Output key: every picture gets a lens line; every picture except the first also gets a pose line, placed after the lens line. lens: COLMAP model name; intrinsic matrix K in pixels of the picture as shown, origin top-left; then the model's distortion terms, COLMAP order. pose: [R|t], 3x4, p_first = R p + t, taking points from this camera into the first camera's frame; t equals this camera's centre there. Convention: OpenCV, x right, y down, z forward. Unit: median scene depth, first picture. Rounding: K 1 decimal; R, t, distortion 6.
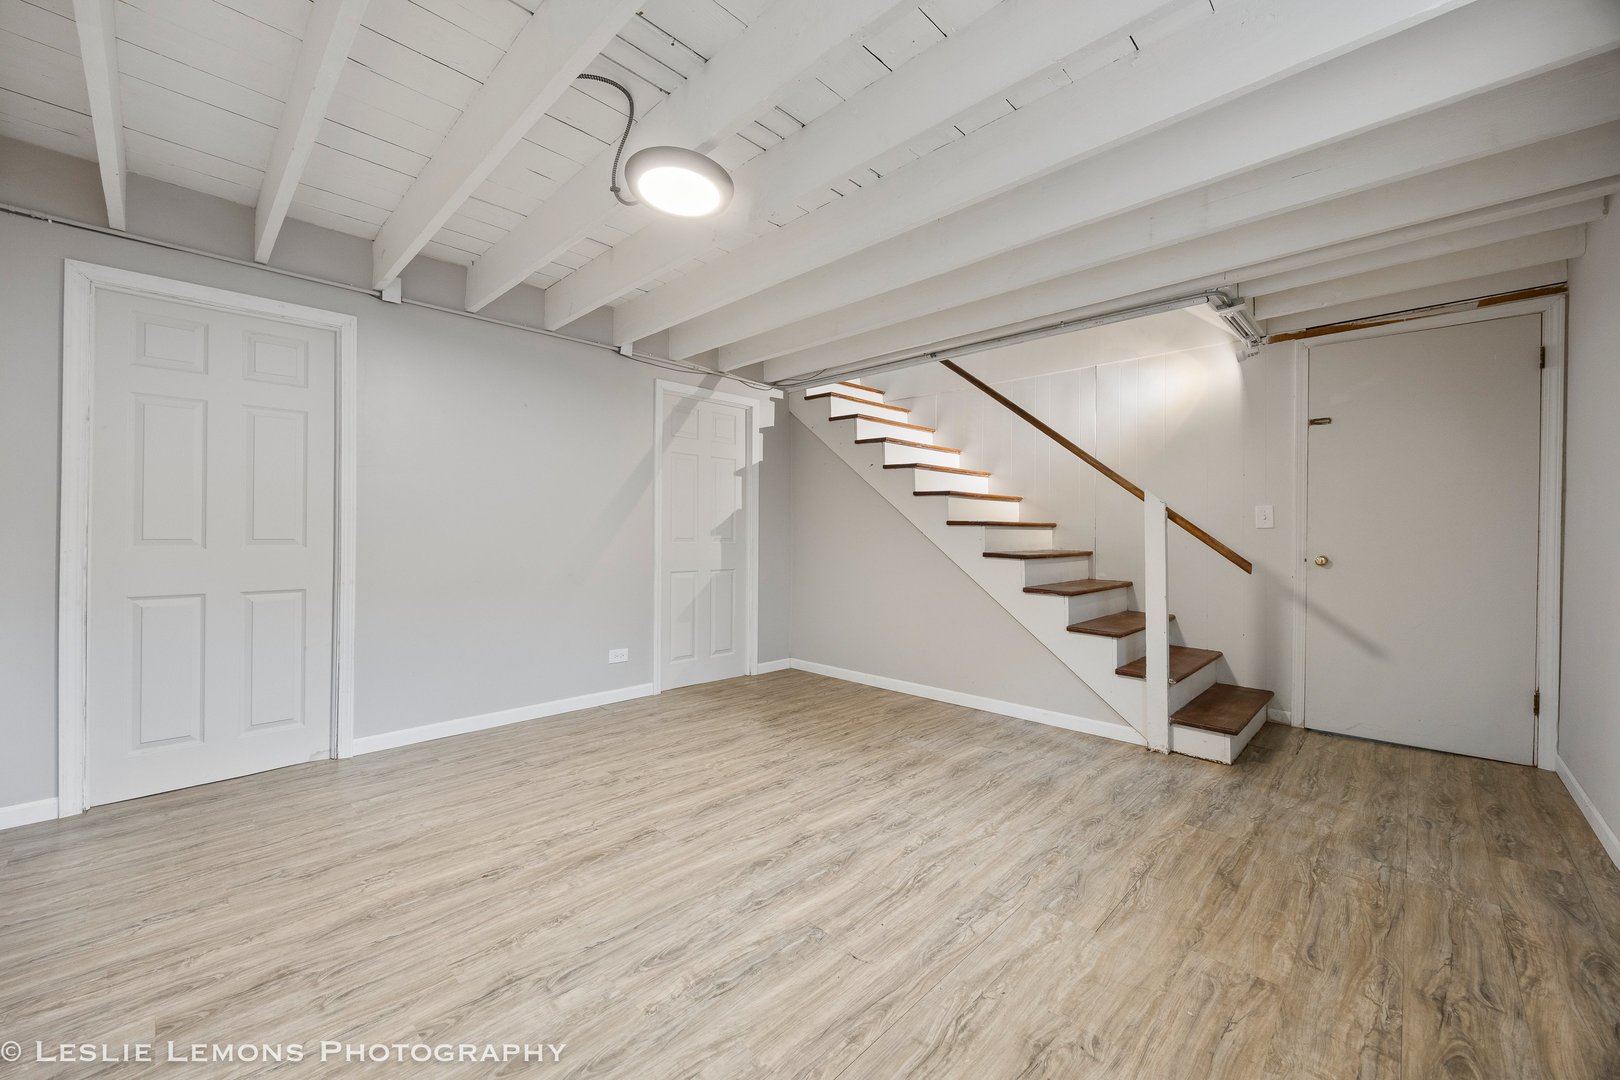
lens RADIAL K [[617.0, 0, 800.2], [0, 617.0, 537.0], [0, 0, 1]] dist [-0.002413, -0.000188]
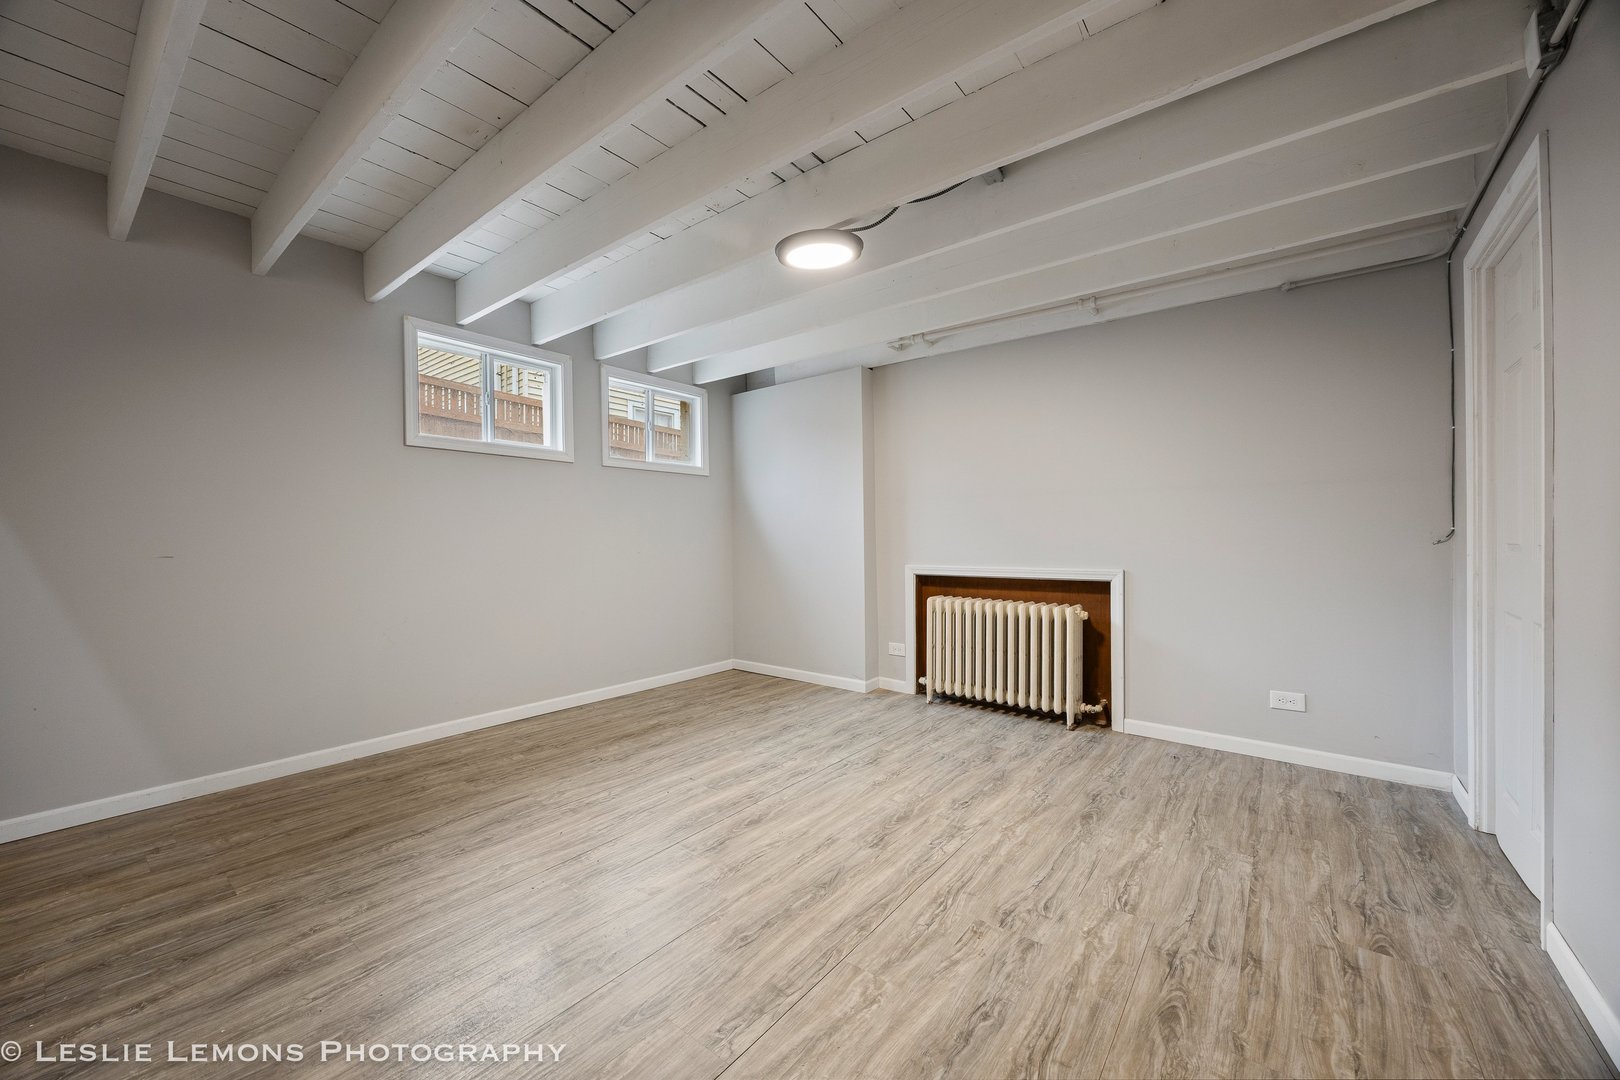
lens RADIAL K [[617.0, 0, 808.0], [0, 617.0, 539.2], [0, 0, 1]] dist [-0.002413, -0.000188]
pose [[-0.994285, -0.000970, -0.106758, -0.032058], [-0.001472, 0.999988, 0.004618, -0.005294], [0.106752, 0.004749, -0.994274, 1.702560]]
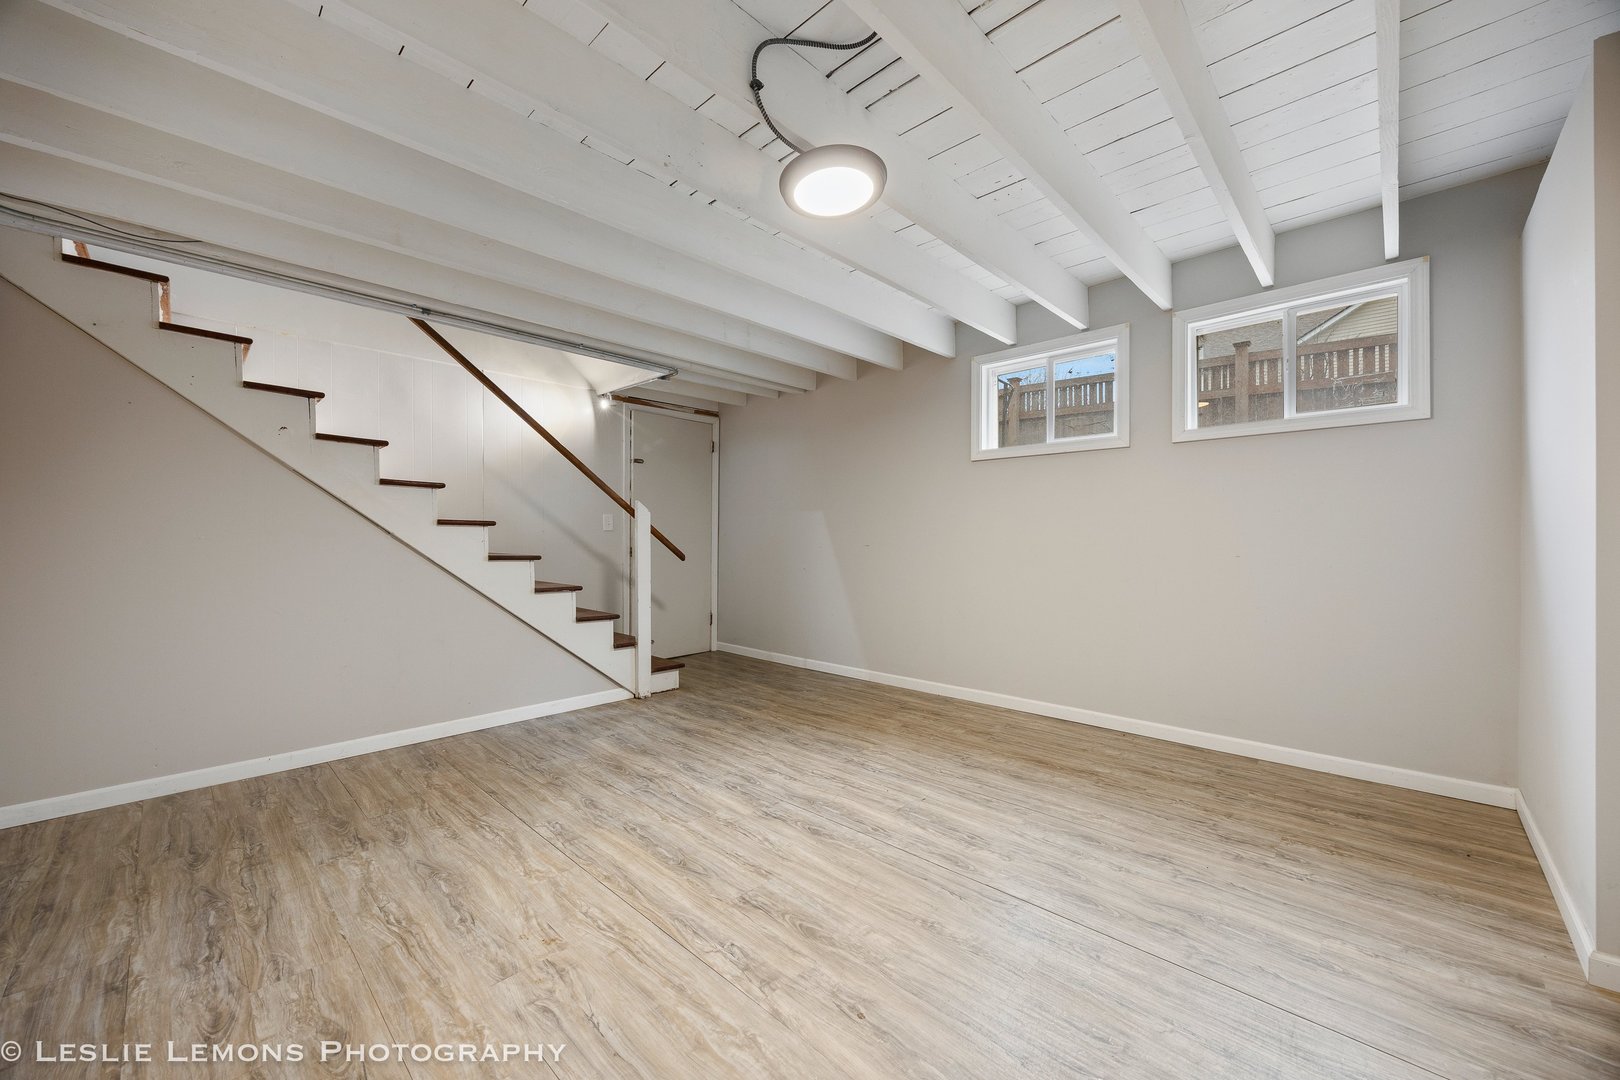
lens RADIAL K [[617.0, 0, 802.6], [0, 617.0, 536.7], [0, 0, 1]] dist [-0.002413, -0.000188]
pose [[-0.005498, -0.003603, 0.999978, -0.923250], [0.004650, 0.999983, 0.003629, -0.003974], [-0.999974, 0.004670, -0.005481, 0.809002]]
